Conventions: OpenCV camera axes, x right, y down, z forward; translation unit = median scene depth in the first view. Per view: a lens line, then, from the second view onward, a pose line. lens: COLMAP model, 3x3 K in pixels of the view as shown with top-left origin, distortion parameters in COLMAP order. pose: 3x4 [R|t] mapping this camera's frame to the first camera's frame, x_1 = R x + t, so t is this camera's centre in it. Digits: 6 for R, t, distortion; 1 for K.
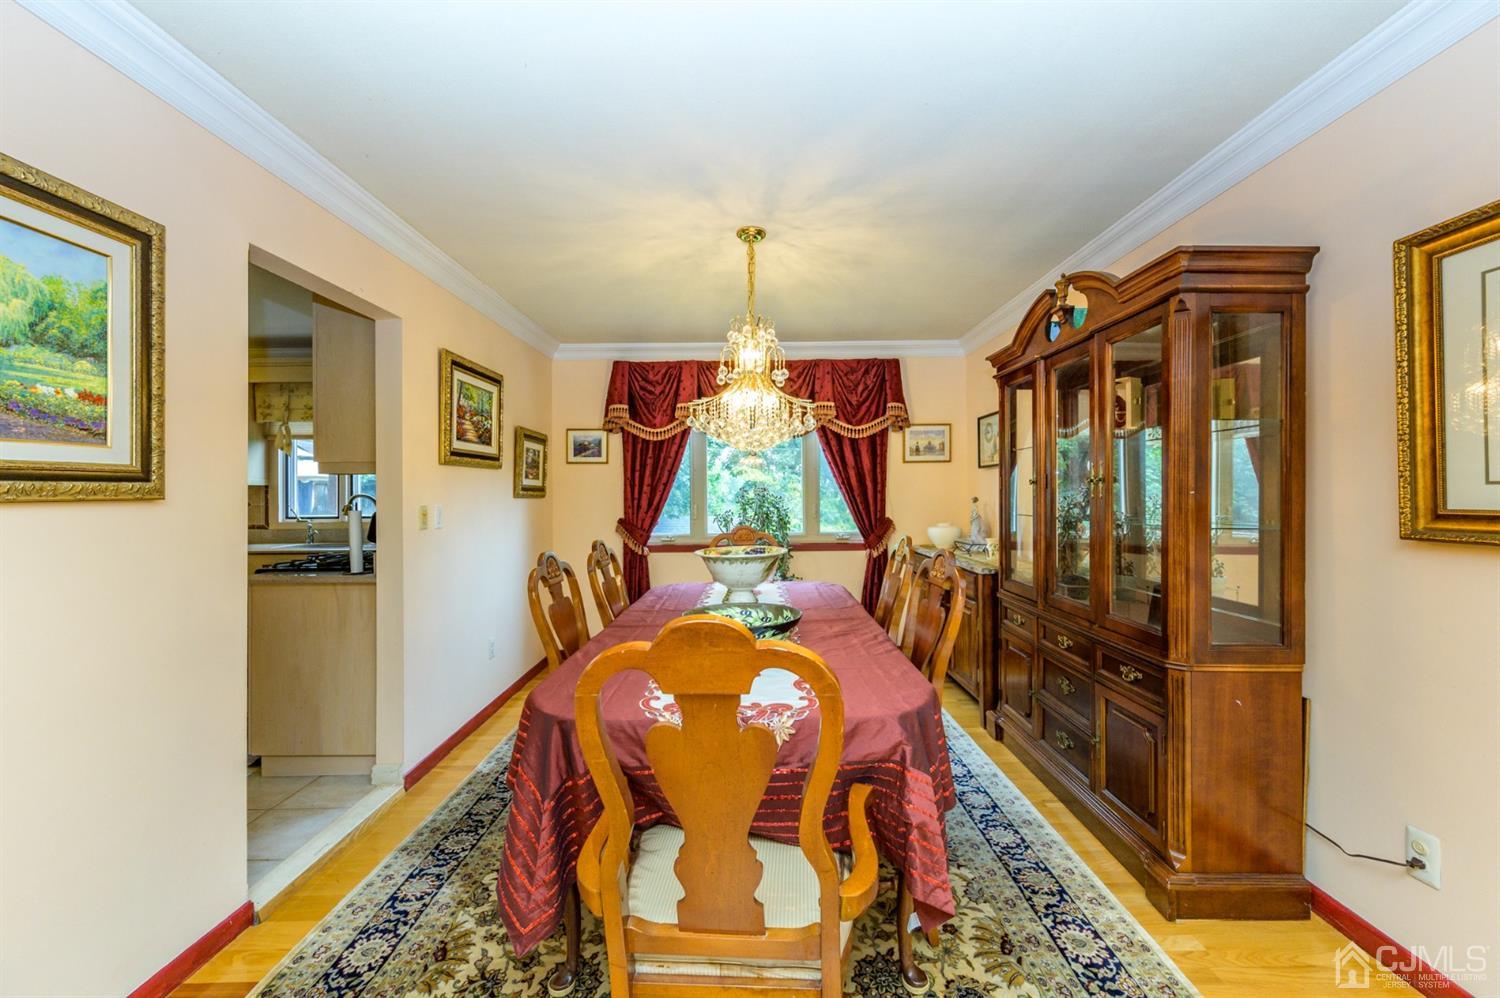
lens RADIAL K [[596.0, 0, 748.0], [0, 596.0, 495.7], [0, 0, 1]] dist [0.000217, 0.000672]
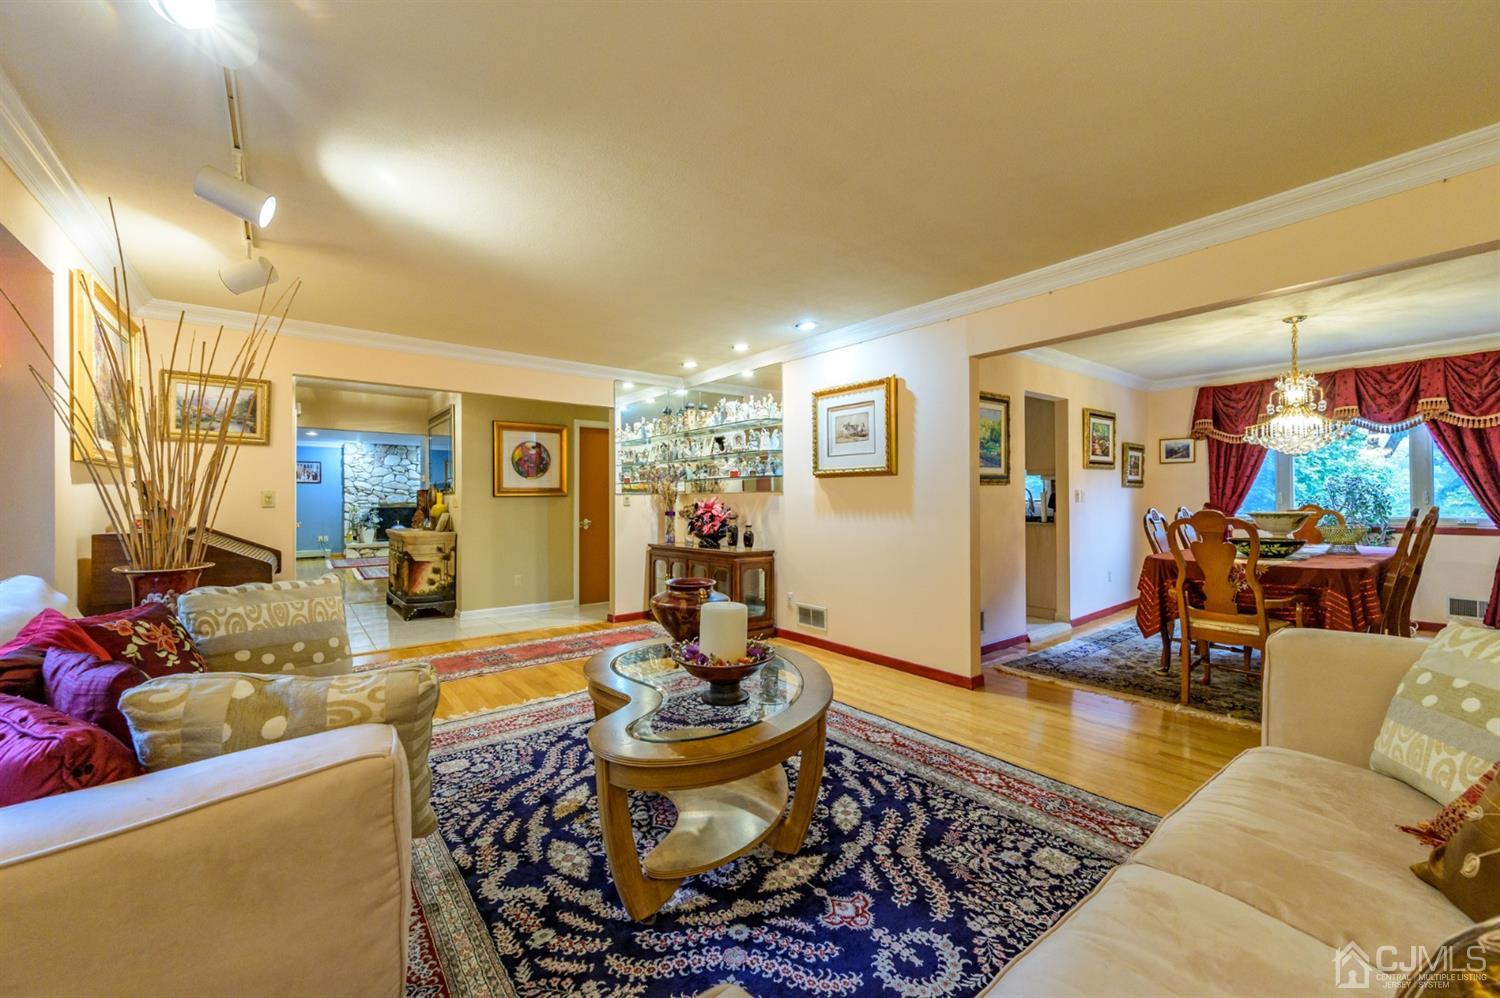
lens RADIAL K [[596.0, 0, 748.0], [0, 596.0, 495.7], [0, 0, 1]] dist [0.000217, 0.000672]
pose [[0.625589, -0.001691, -0.780151, 0.197310], [0.002161, 0.999998, -0.000434, 0.021314], [0.780150, -0.001415, 0.625591, -0.679550]]
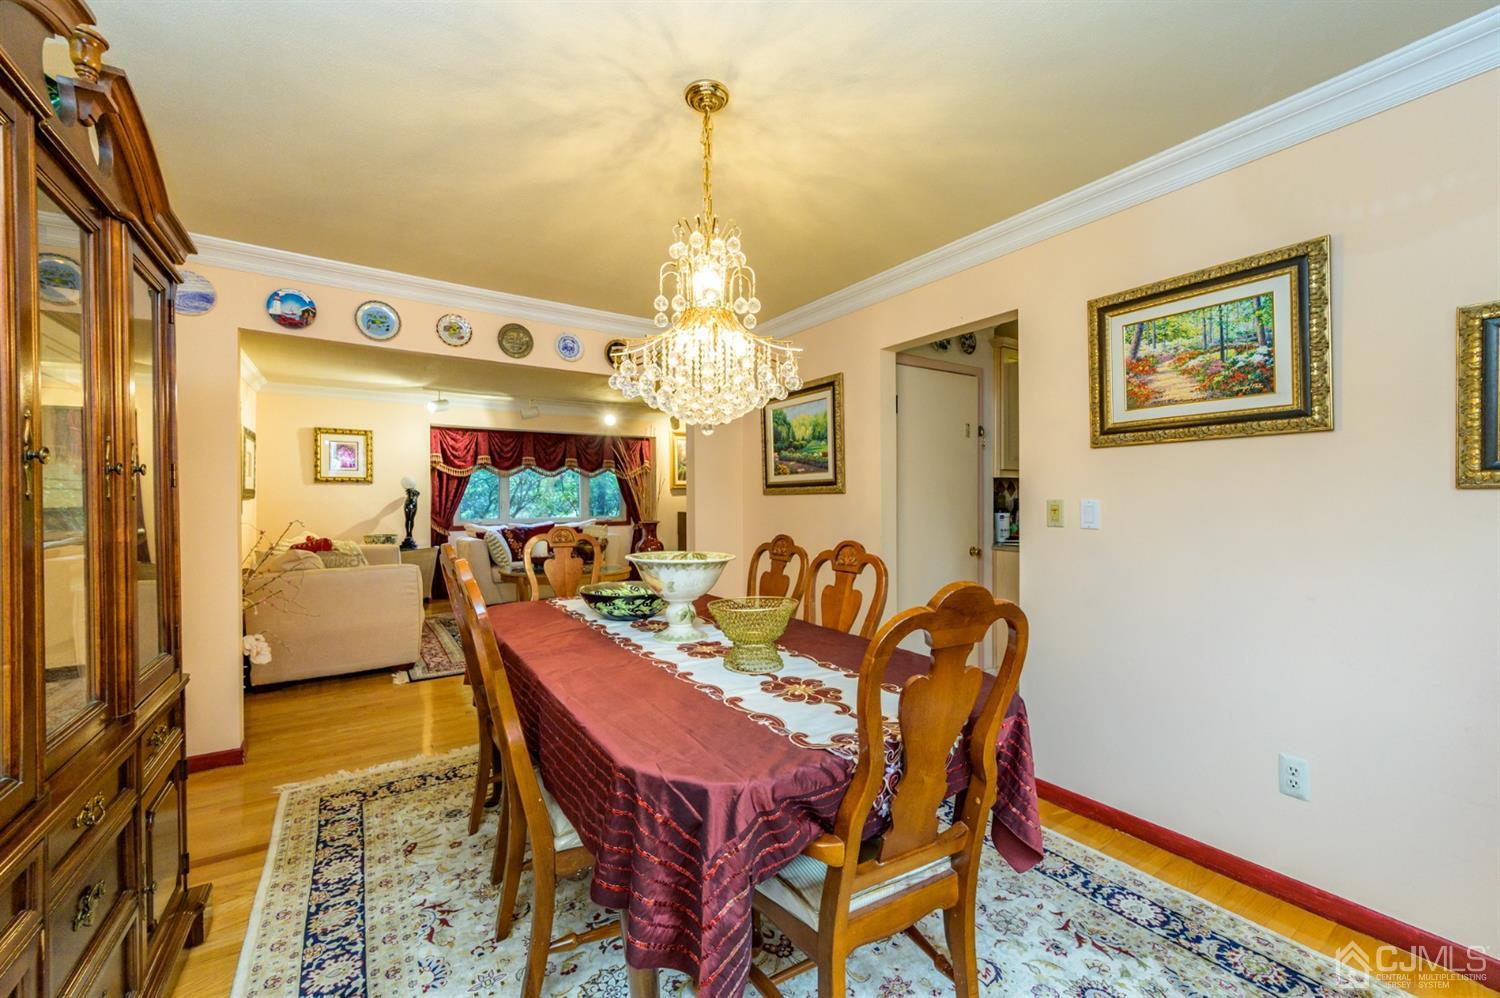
lens RADIAL K [[596.0, 0, 748.0], [0, 596.0, 495.7], [0, 0, 1]] dist [0.000217, 0.000672]
pose [[-0.833583, 0.010772, -0.552289, 0.201986], [0.011275, 0.999933, 0.002484, 0.003009], [0.552279, -0.004157, -0.833649, 0.940011]]
